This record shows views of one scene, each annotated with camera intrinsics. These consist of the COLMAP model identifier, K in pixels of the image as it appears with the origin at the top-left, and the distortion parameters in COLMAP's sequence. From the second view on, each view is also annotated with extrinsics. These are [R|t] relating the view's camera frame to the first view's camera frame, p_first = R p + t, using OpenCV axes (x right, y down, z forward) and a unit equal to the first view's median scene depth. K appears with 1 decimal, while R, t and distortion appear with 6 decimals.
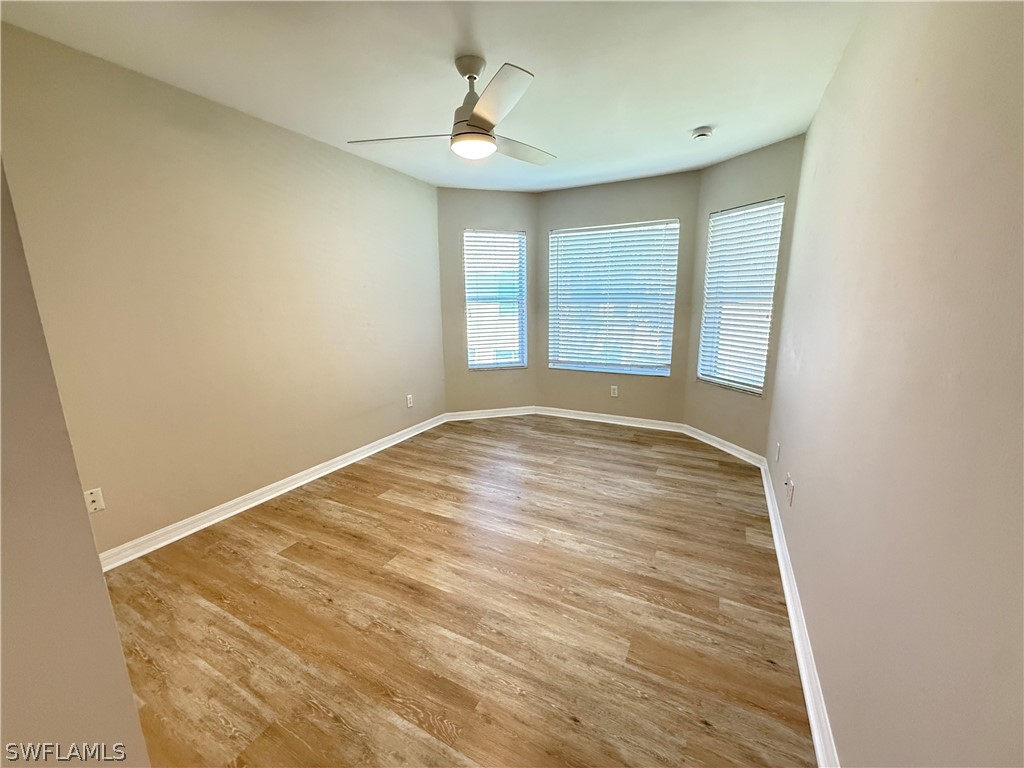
lens RADIAL K [[409.7, 0, 509.4], [0, 409.7, 384.2], [0, 0, 1]] dist [-0.001706, 0.000433]
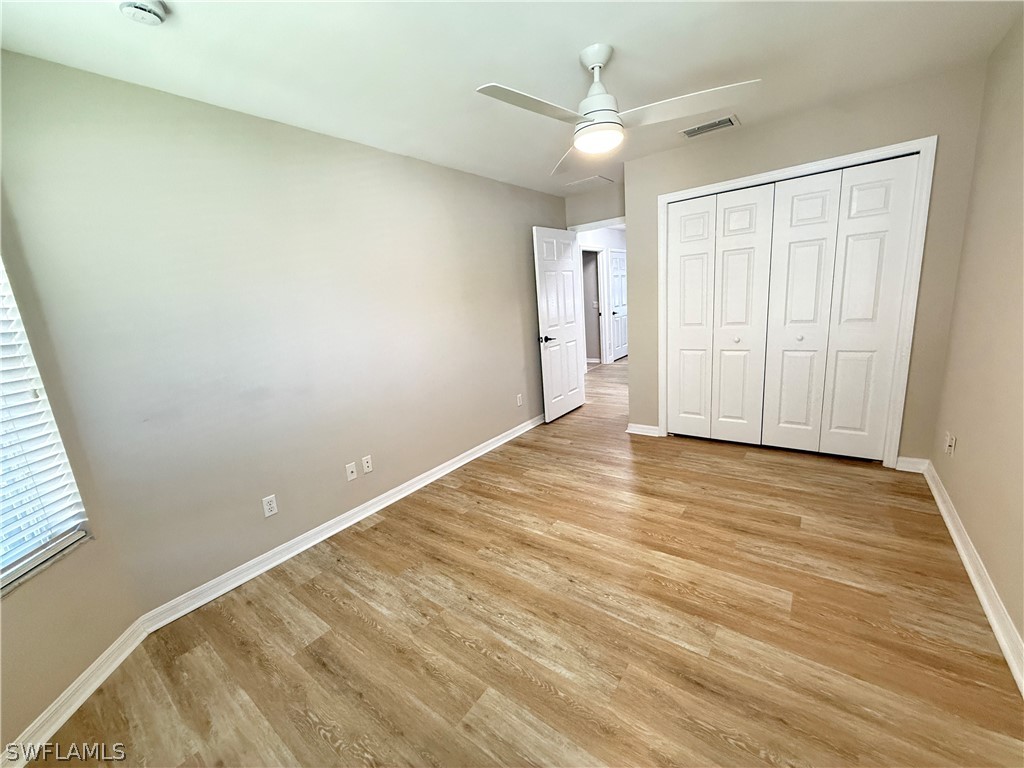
lens RADIAL K [[409.7, 0, 509.4], [0, 409.7, 384.2], [0, 0, 1]] dist [-0.001706, 0.000433]
pose [[-0.981373, 0.050383, 0.185389, -0.024380], [0.121919, 0.909107, 0.398322, -0.376191], [-0.148469, 0.413505, -0.898315, 1.689959]]
